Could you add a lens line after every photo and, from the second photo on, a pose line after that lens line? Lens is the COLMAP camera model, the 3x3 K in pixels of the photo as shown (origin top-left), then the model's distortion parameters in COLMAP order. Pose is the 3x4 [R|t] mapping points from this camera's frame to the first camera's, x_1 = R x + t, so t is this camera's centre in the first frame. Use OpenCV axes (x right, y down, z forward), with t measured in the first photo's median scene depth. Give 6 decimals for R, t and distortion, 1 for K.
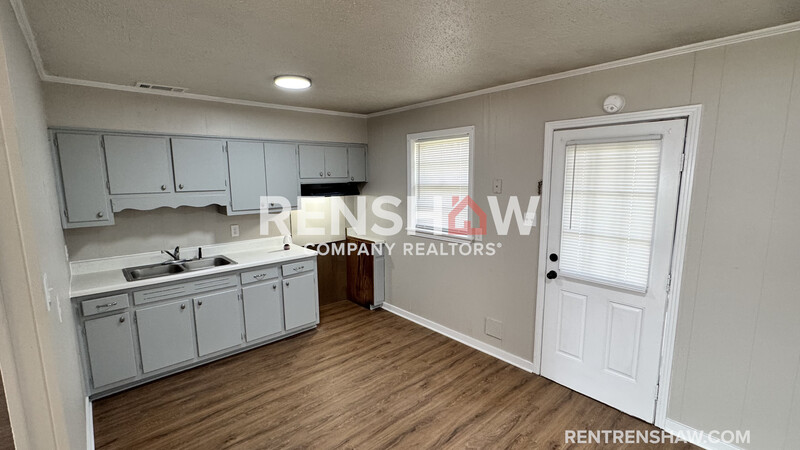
lens RADIAL K [[357.5, 0, 402.4], [0, 357.5, 227.9], [0, 0, 1]] dist [-0.000926, -0.000124]
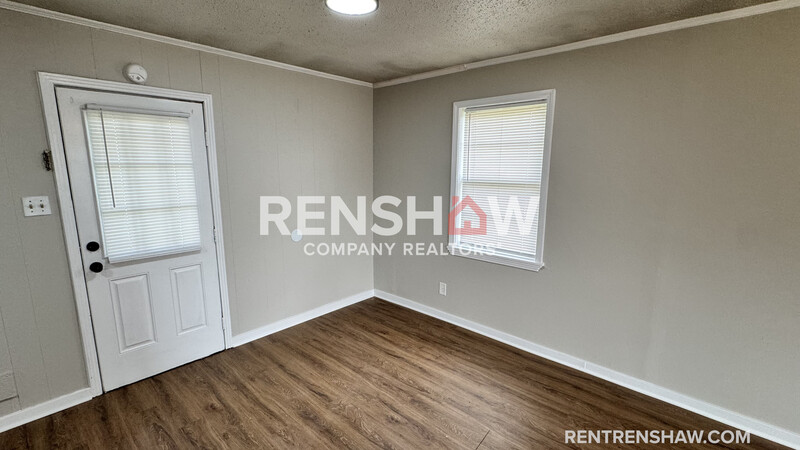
lens RADIAL K [[357.5, 0, 404.7], [0, 357.5, 225.8], [0, 0, 1]] dist [-0.000926, -0.000124]
pose [[-0.103283, -0.170269, 0.979970, -0.491515], [0.140137, 0.972920, 0.183814, -0.015095], [-0.984731, 0.156315, -0.076625, 0.386104]]
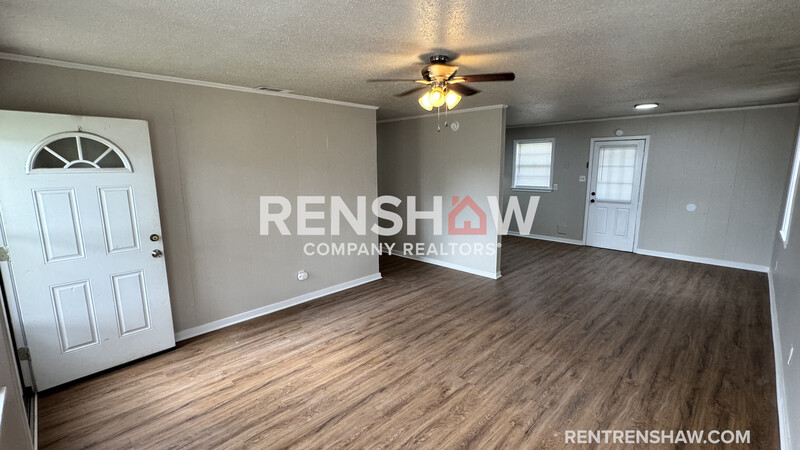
lens RADIAL K [[357.5, 0, 399.8], [0, 357.5, 226.5], [0, 0, 1]] dist [-0.000926, -0.000124]
pose [[0.998663, -0.008466, 0.050999, -1.123931], [0.007211, 0.999668, 0.024747, 0.260646], [-0.051191, -0.024347, 0.998392, -1.511588]]
